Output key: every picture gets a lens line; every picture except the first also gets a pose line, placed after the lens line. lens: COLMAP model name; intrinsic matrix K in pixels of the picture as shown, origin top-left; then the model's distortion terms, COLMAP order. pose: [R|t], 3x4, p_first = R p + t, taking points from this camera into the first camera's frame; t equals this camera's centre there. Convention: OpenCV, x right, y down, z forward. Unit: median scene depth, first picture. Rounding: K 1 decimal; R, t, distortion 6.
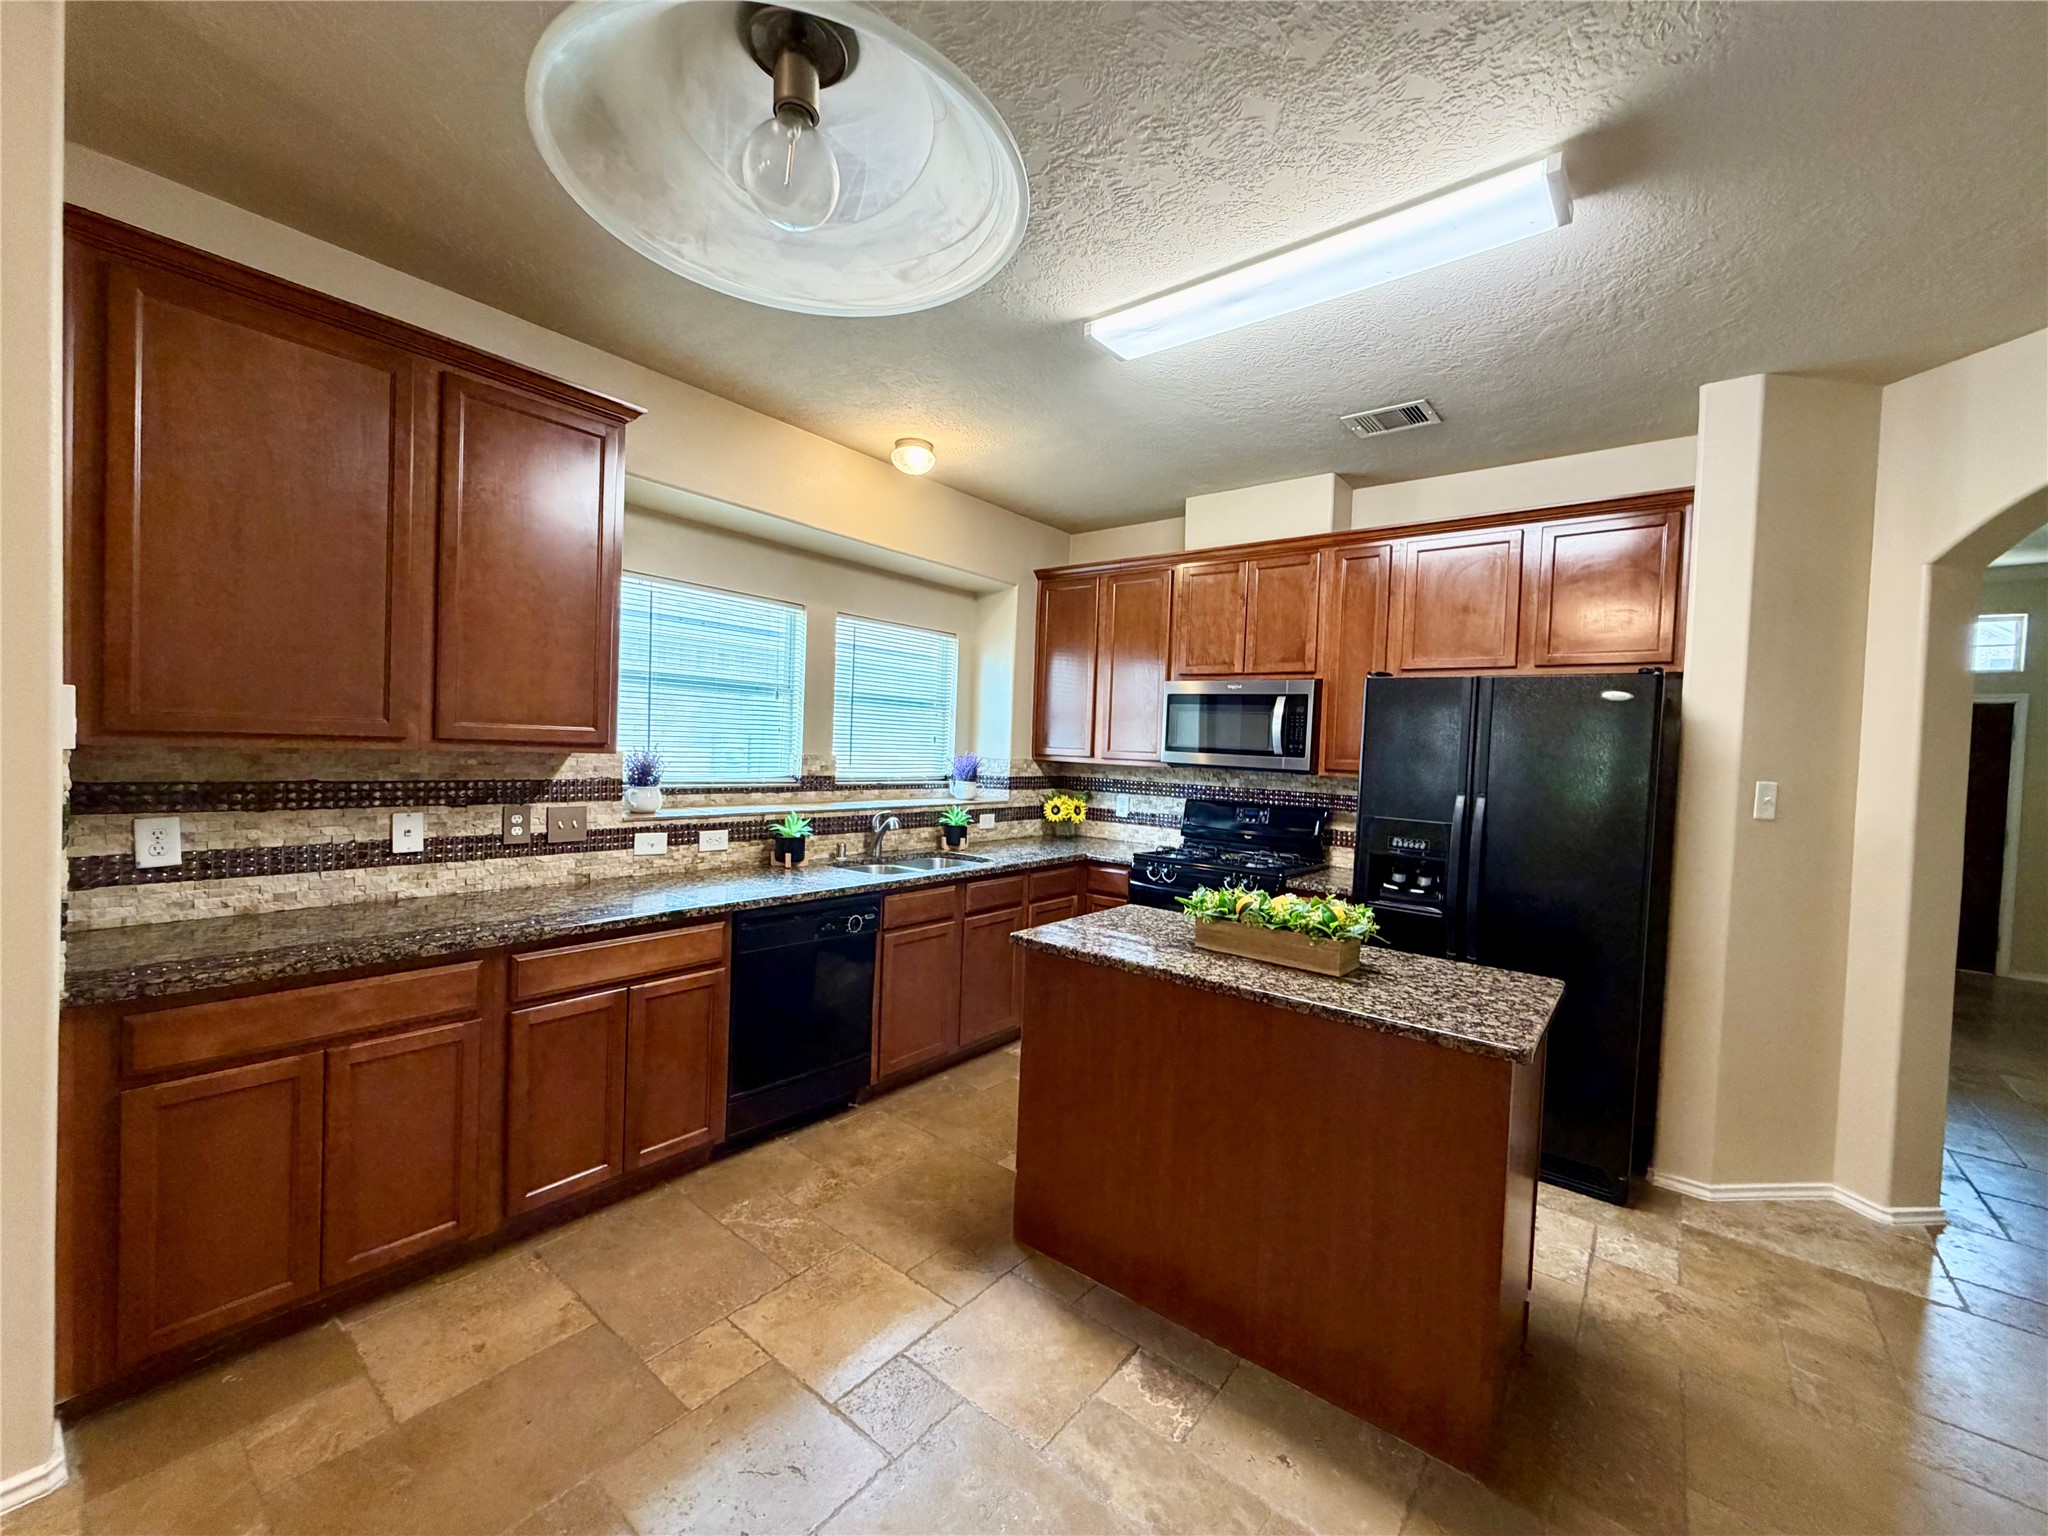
lens RADIAL K [[818.6, 0, 1020.0], [0, 818.6, 768.8], [0, 0, 1]] dist [0.003899, -0.000167]
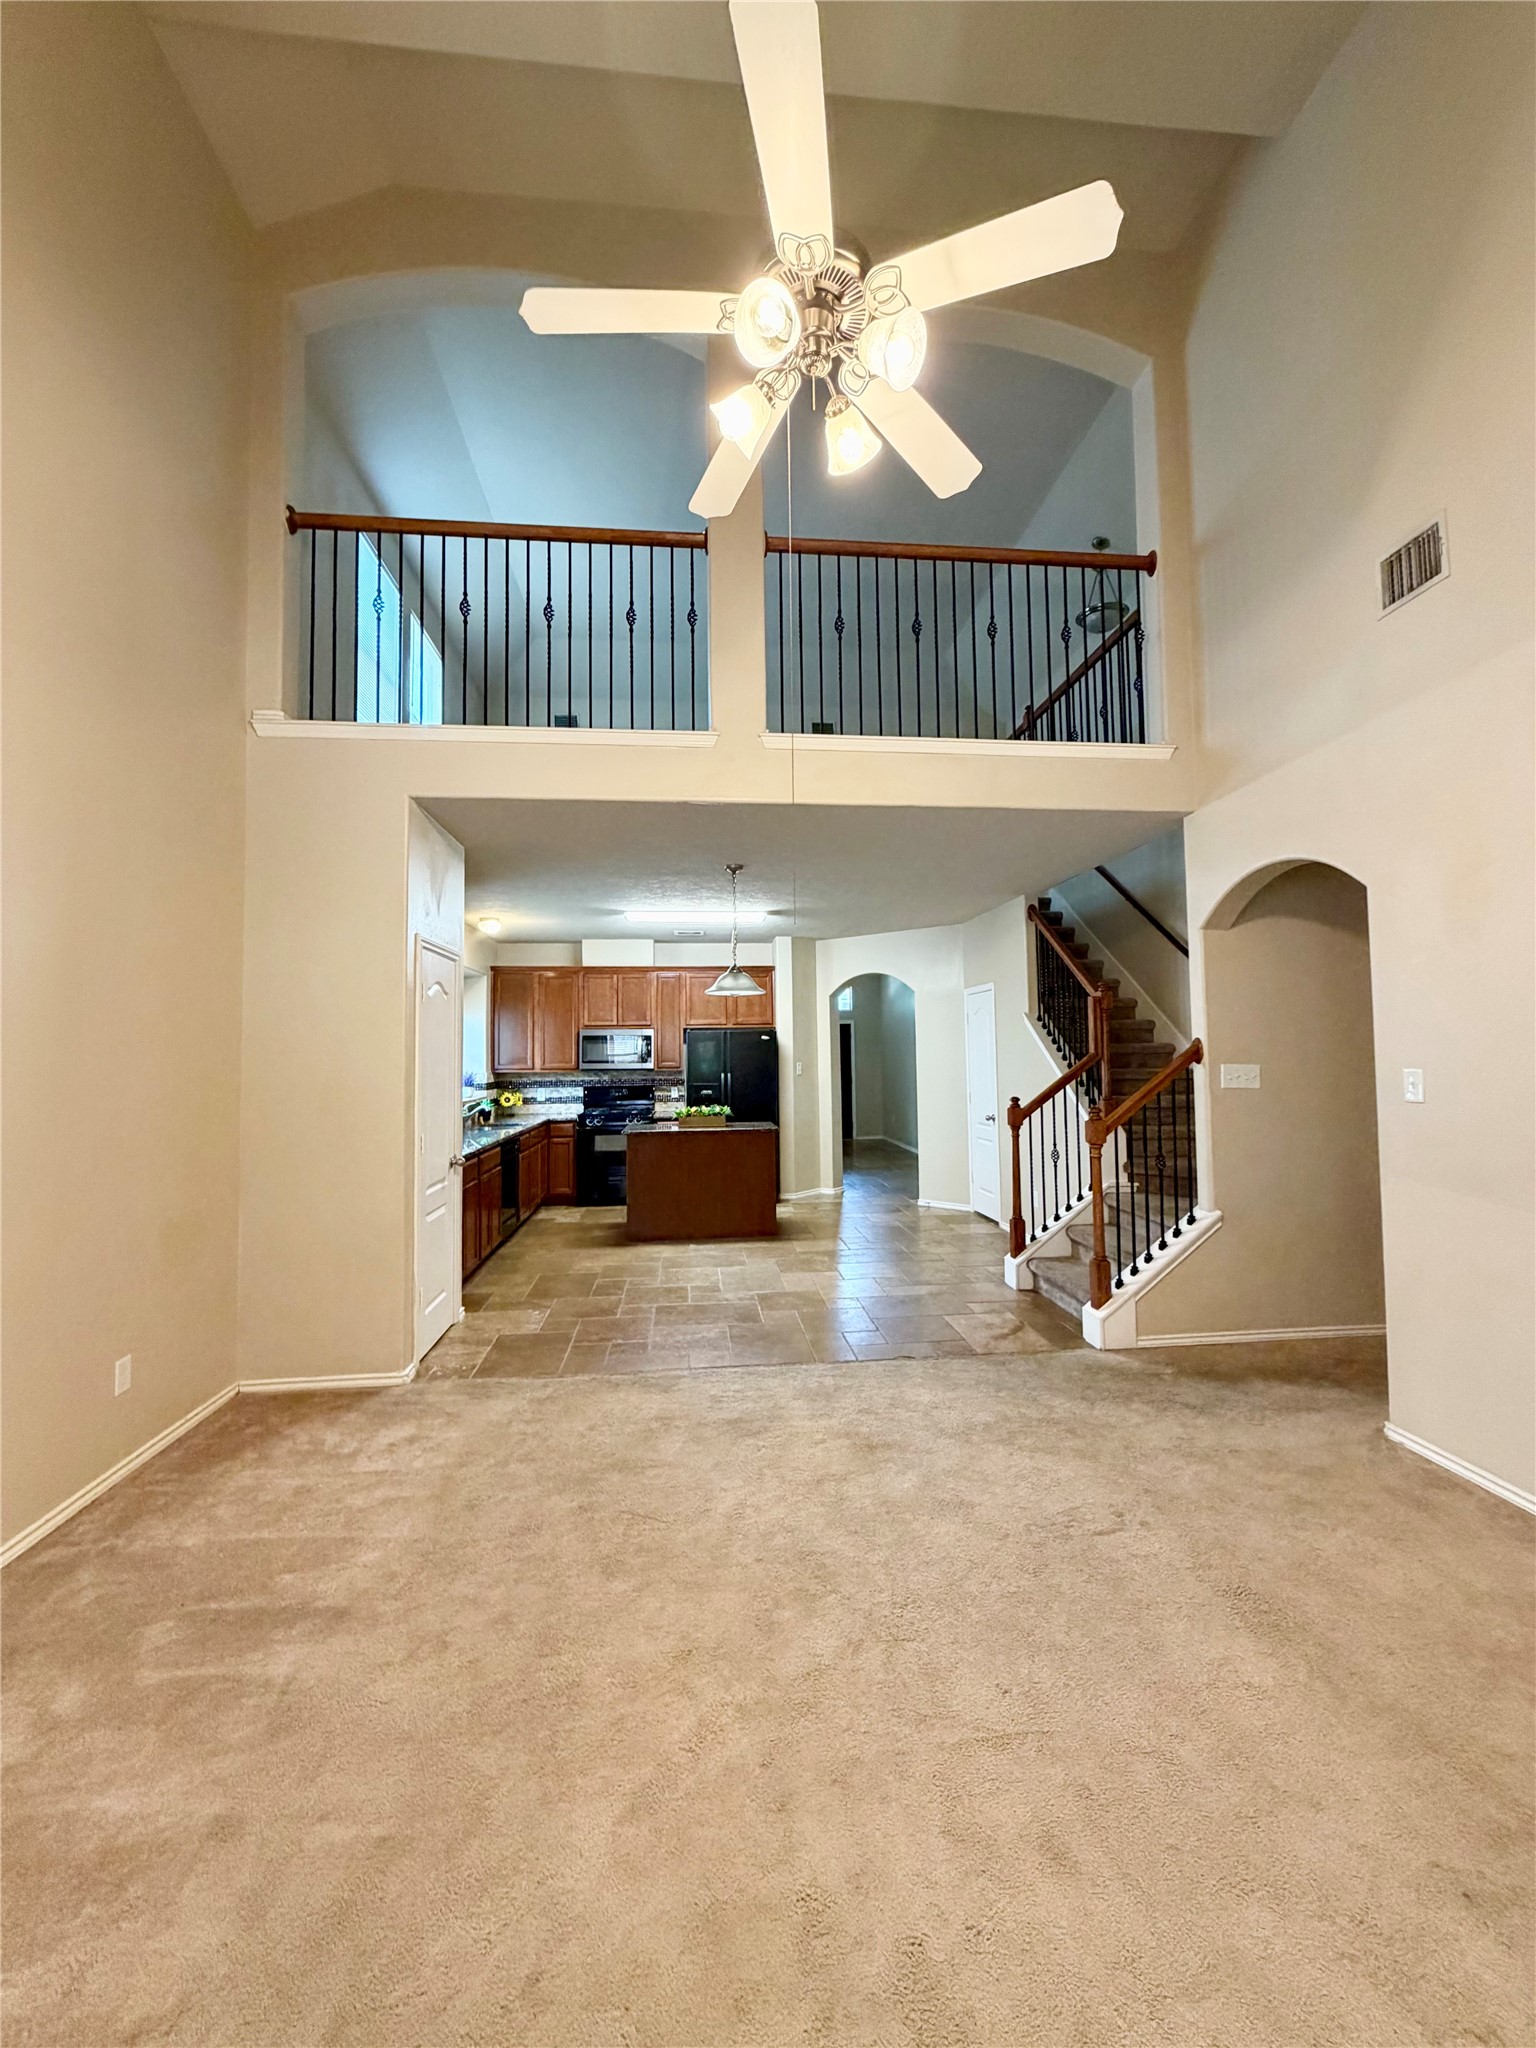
lens RADIAL K [[818.6, 0, 768.3], [0, 818.6, 1018.9], [0, 0, 1]] dist [0.003899, -0.000167]
pose [[0.716754, -0.014845, 0.697168, -1.244105], [0.060998, 0.997276, -0.041476, -0.026798], [-0.694653, 0.072254, 0.715707, -1.075808]]
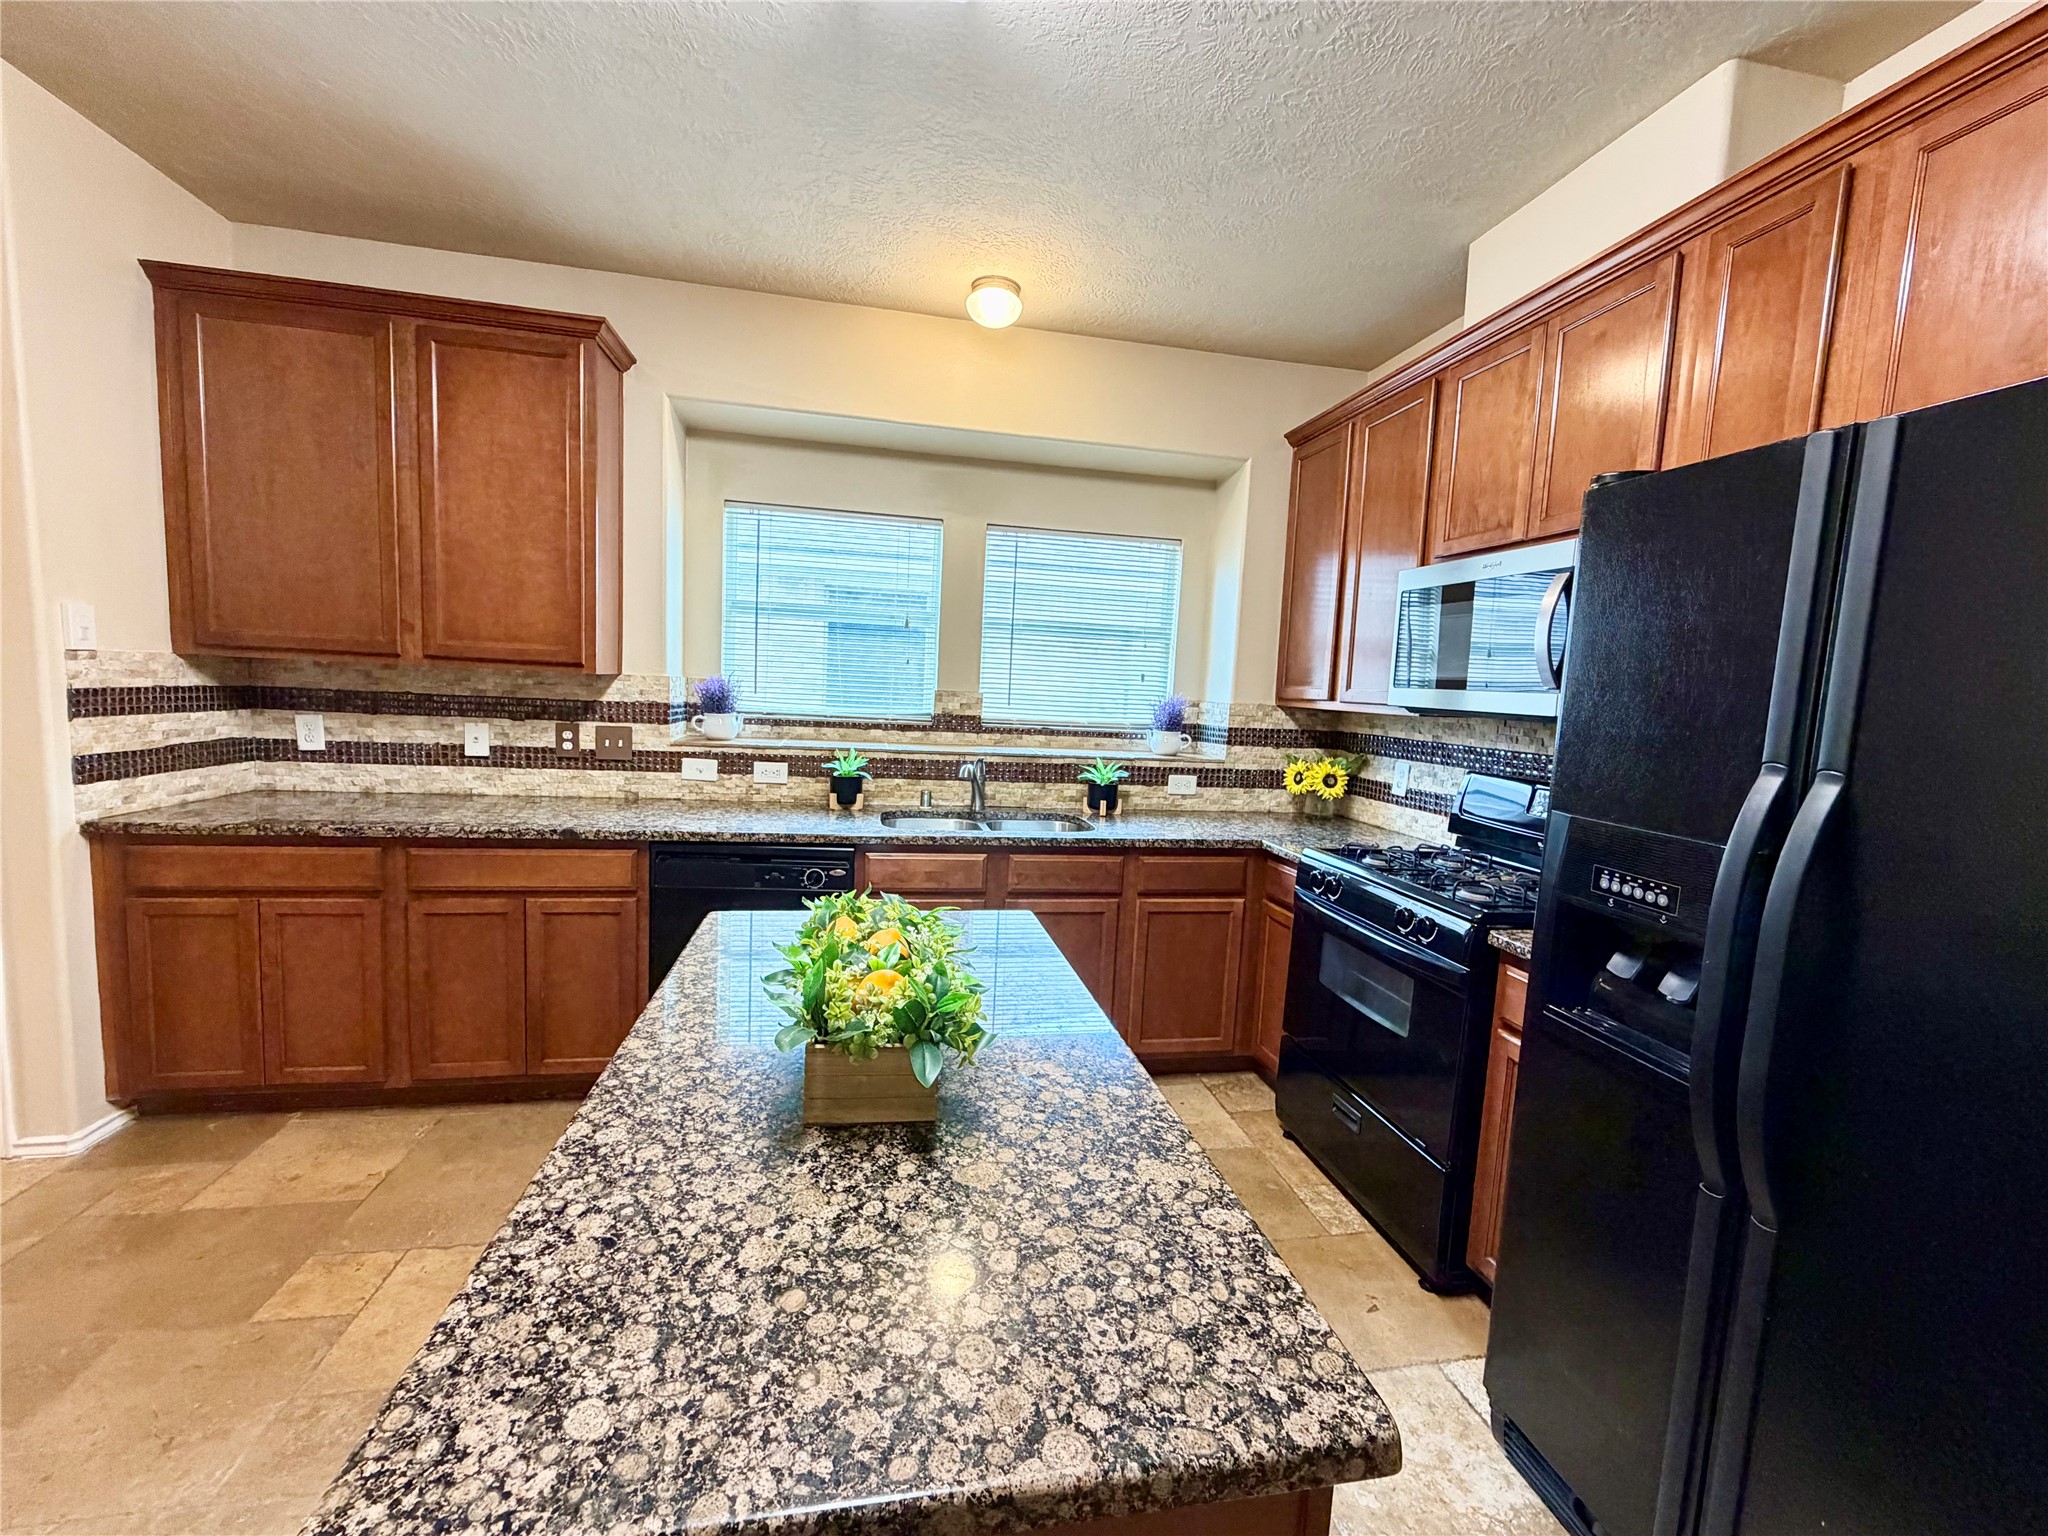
lens RADIAL K [[818.6, 0, 1017.1], [0, 818.6, 768.9], [0, 0, 1]] dist [0.003899, -0.000167]
pose [[0.756155, 0.063460, -0.651308, 0.501103], [-0.036909, 0.997838, 0.054374, 0.021741], [0.653351, -0.017076, 0.756863, 0.492409]]
